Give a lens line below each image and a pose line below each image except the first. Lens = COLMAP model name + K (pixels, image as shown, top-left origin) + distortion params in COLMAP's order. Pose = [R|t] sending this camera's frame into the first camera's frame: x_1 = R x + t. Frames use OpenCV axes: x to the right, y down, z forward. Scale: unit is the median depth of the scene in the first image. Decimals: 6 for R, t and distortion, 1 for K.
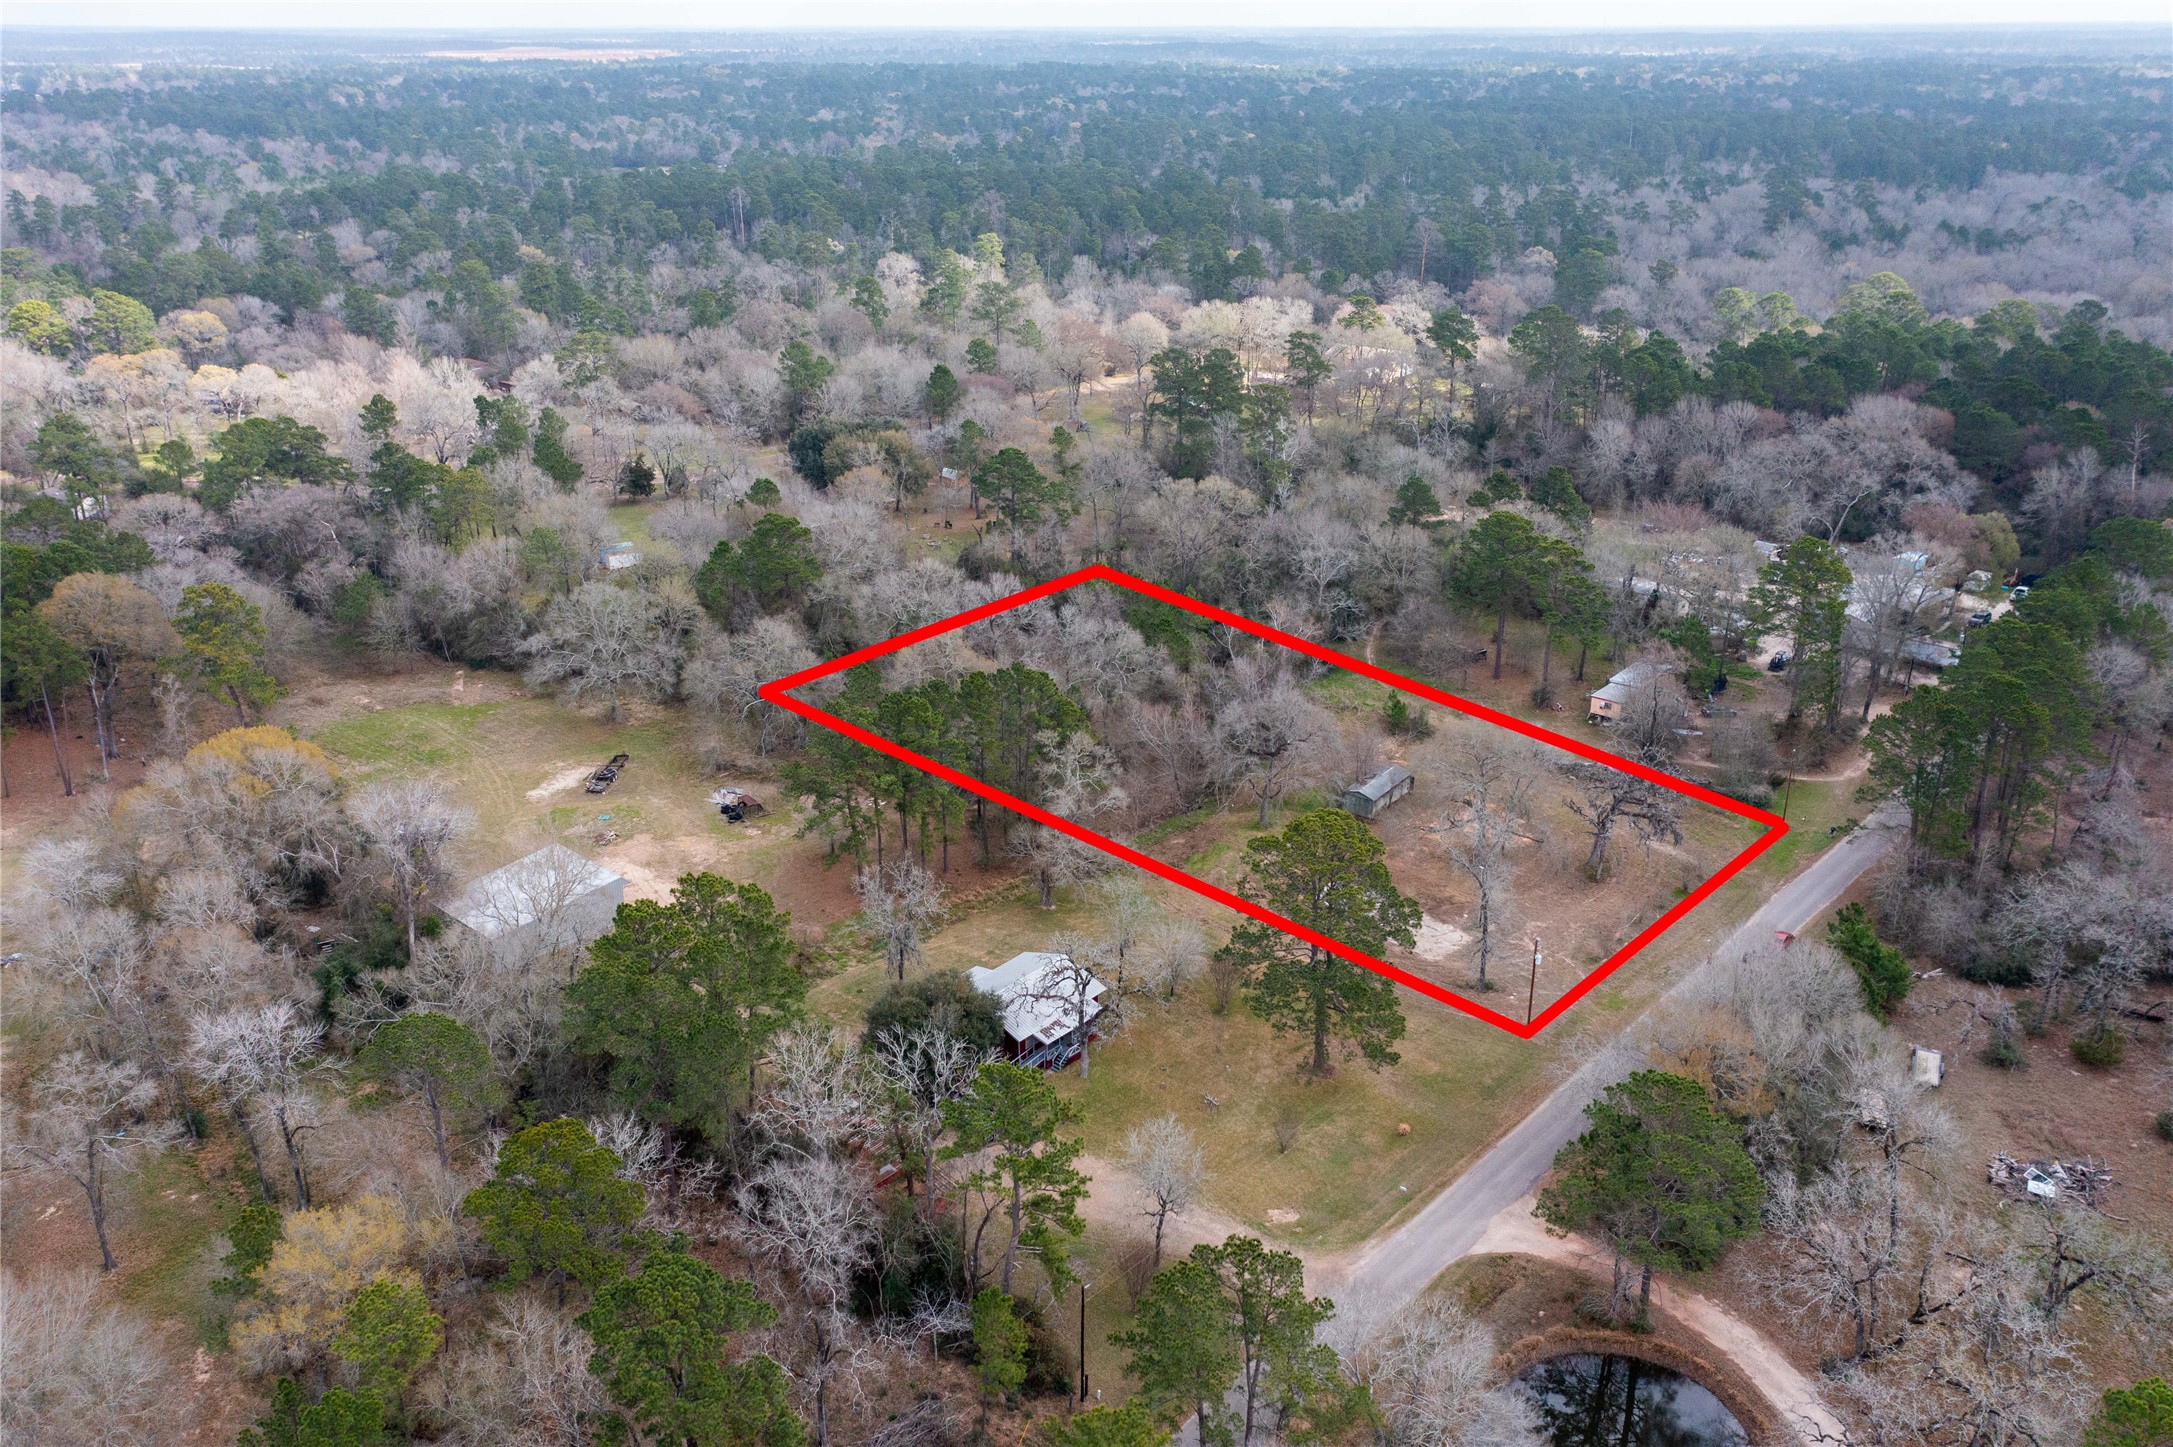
lens RADIAL K [[1751.4, 0, 1085.4], [0, 1751.4, 713.1], [0, 0, 1]] dist [0.010543, 0.014069]
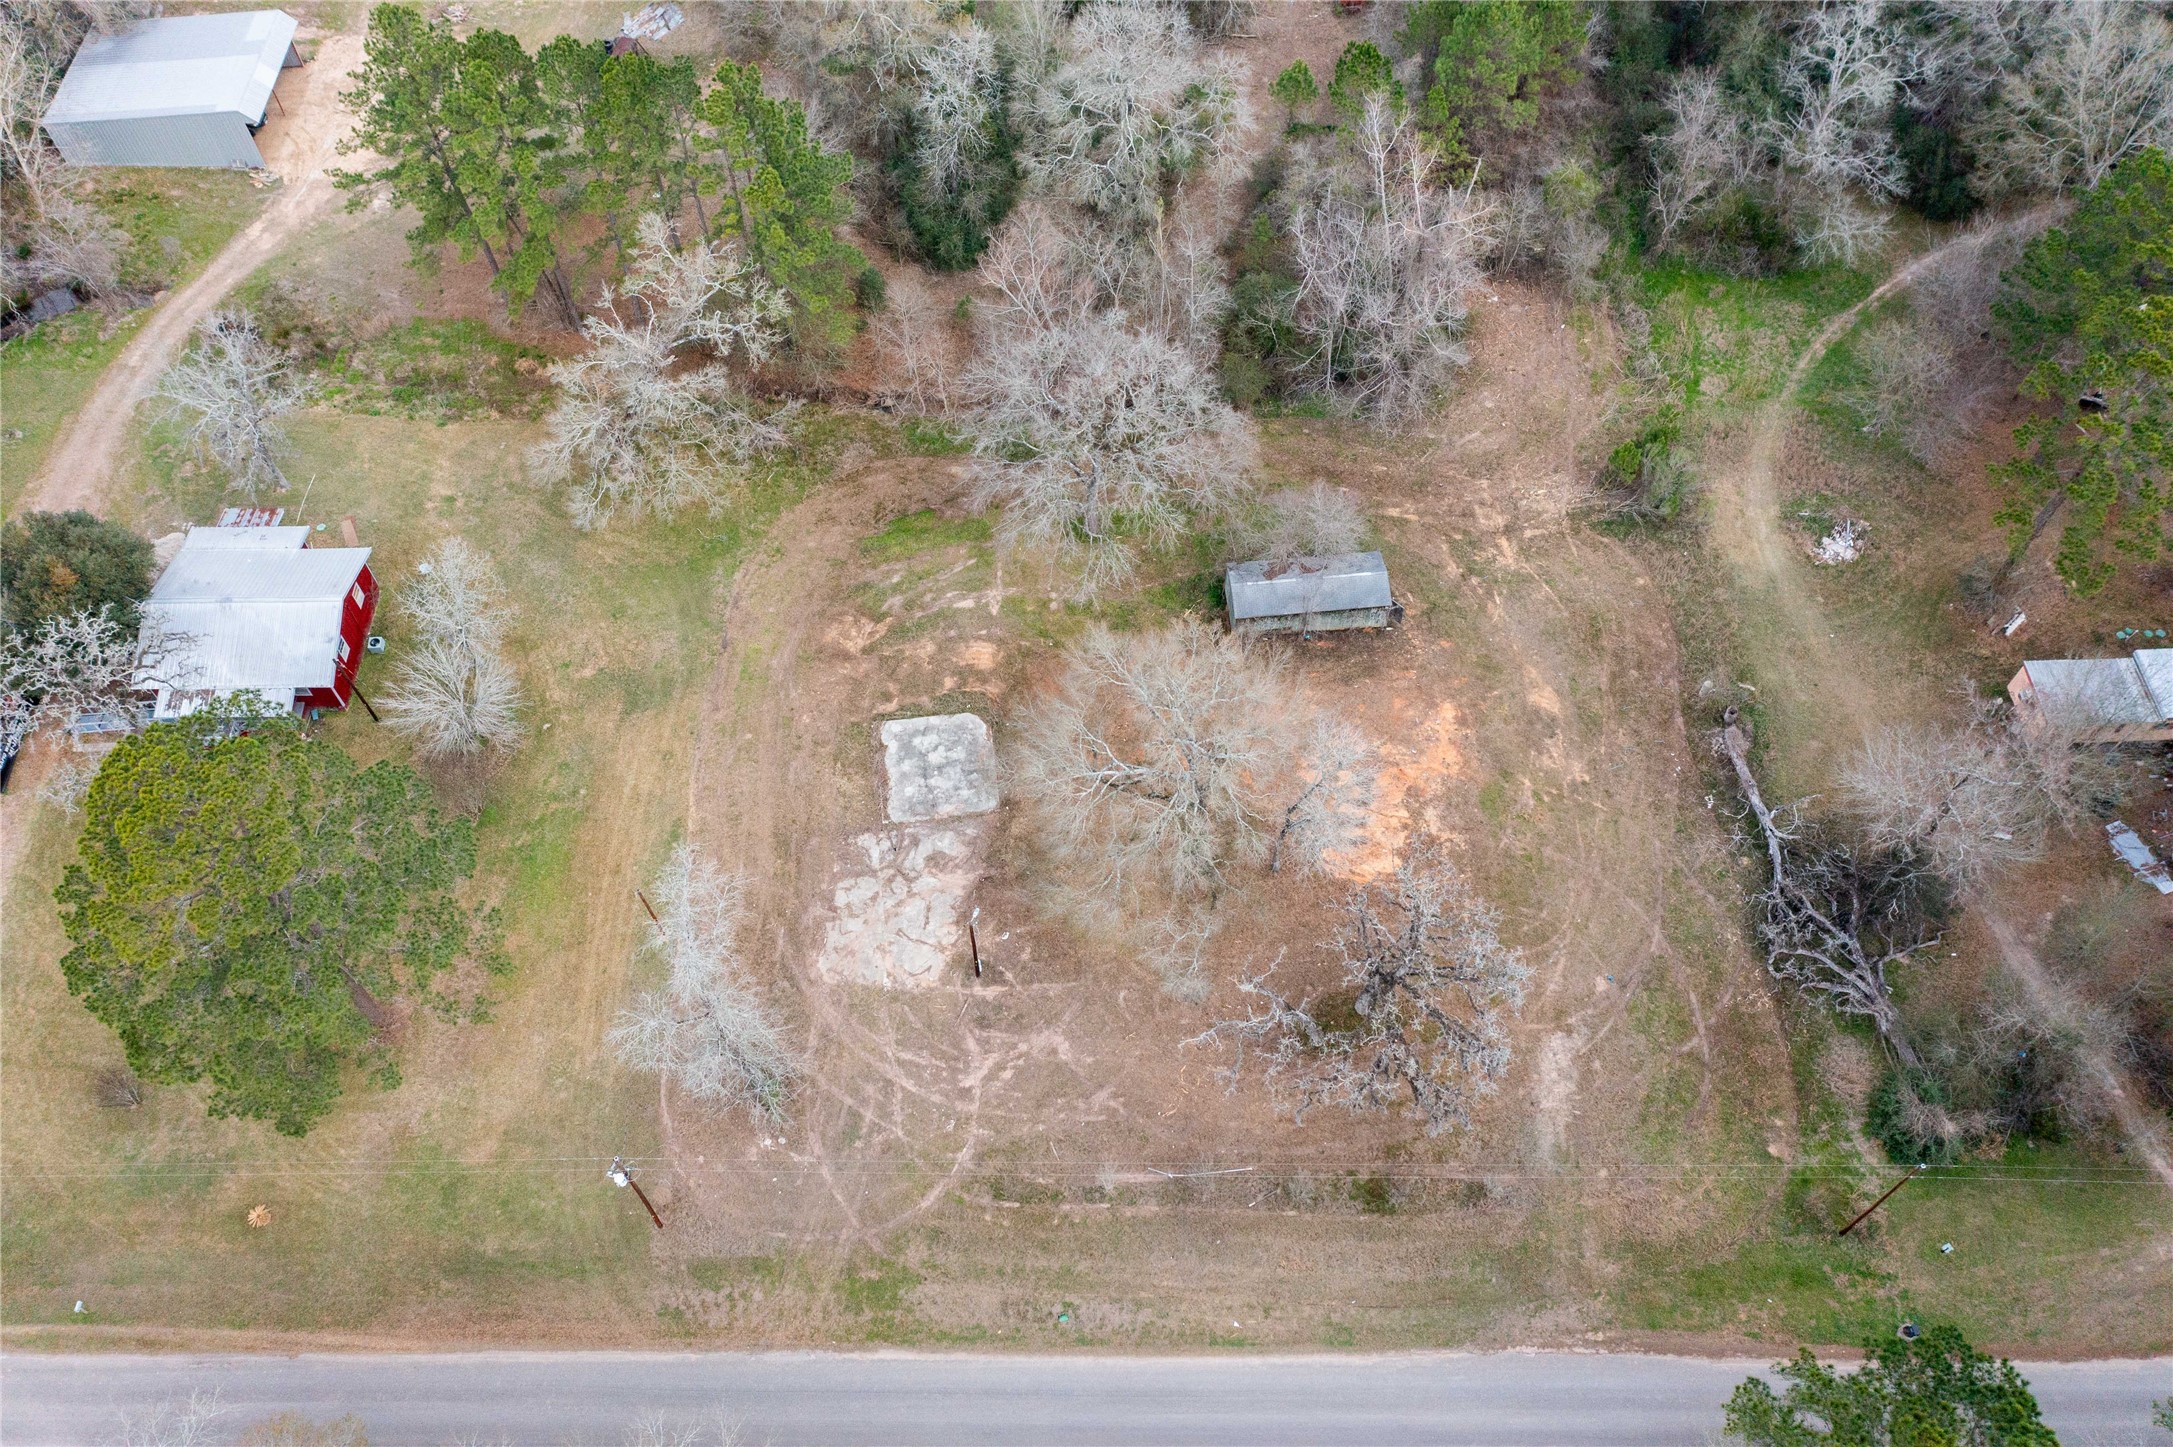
lens RADIAL K [[1751.4, 0, 1085.4], [0, 1751.4, 713.1], [0, 0, 1]] dist [0.010543, 0.014069]
pose [[0.660754, 0.624655, -0.416185, 0.308028], [-0.265042, 0.712918, 0.649231, -0.214273], [0.702251, -0.318676, 0.636623, 0.519080]]
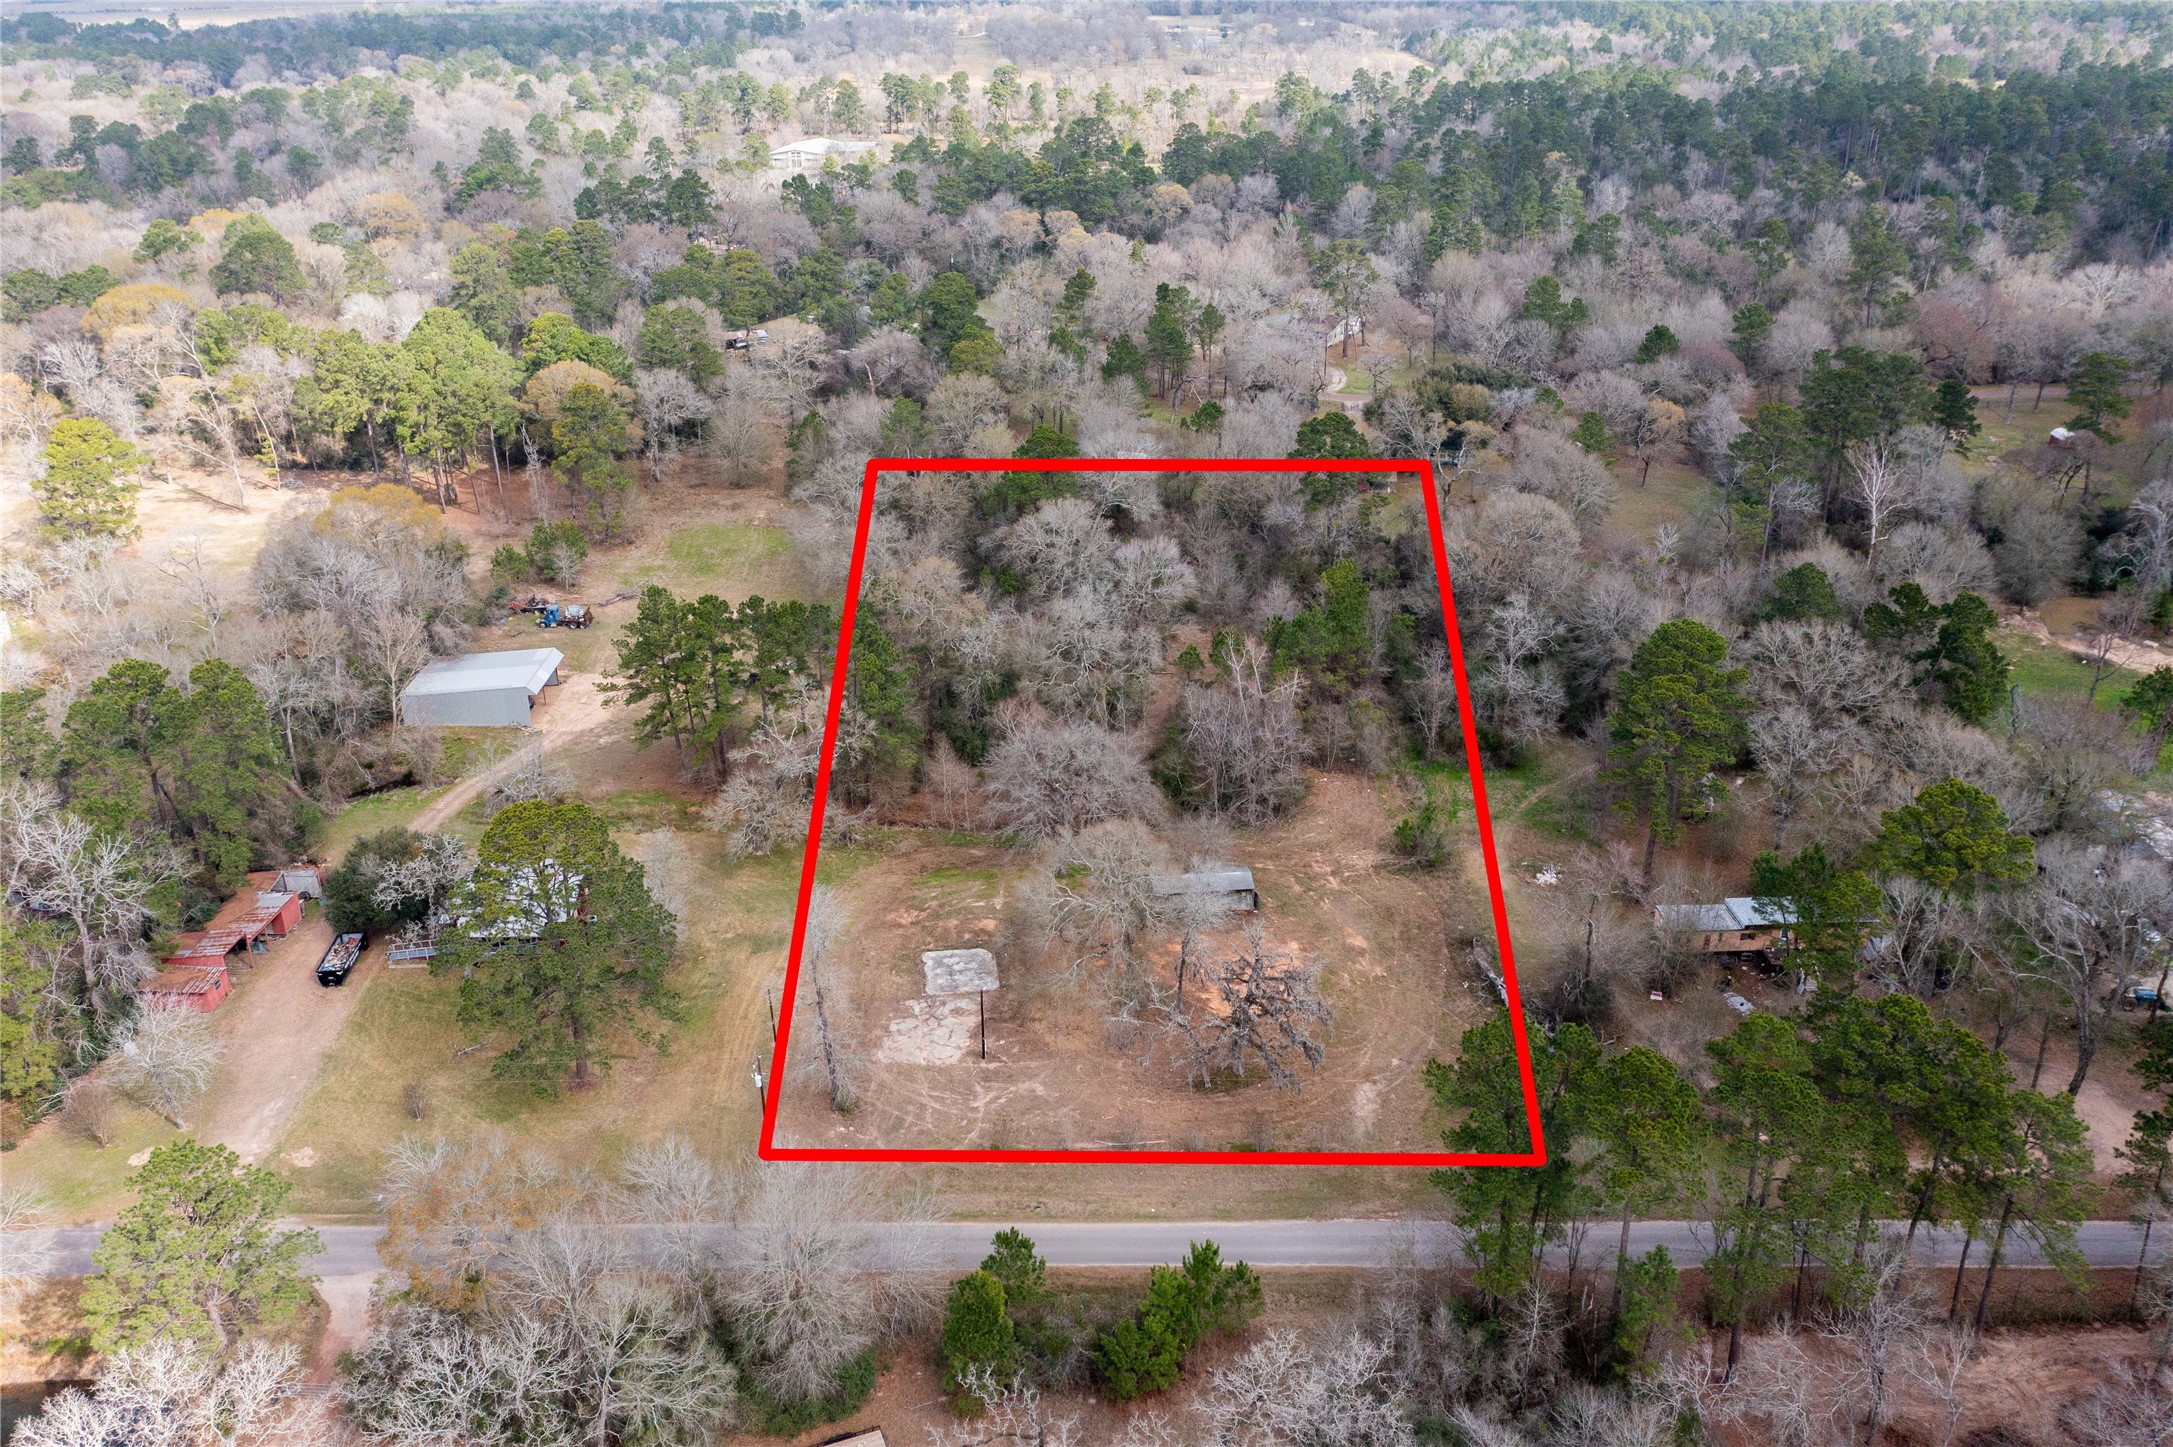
lens RADIAL K [[1744.0, 0, 1090.1], [0, 1744.0, 729.0], [0, 0, 1]] dist [0.013620, 0.005170]
pose [[0.666561, 0.310461, -0.677724, 0.555832], [-0.267786, 0.948185, 0.170983, -0.127151], [0.695692, 0.067515, 0.715161, 0.327988]]
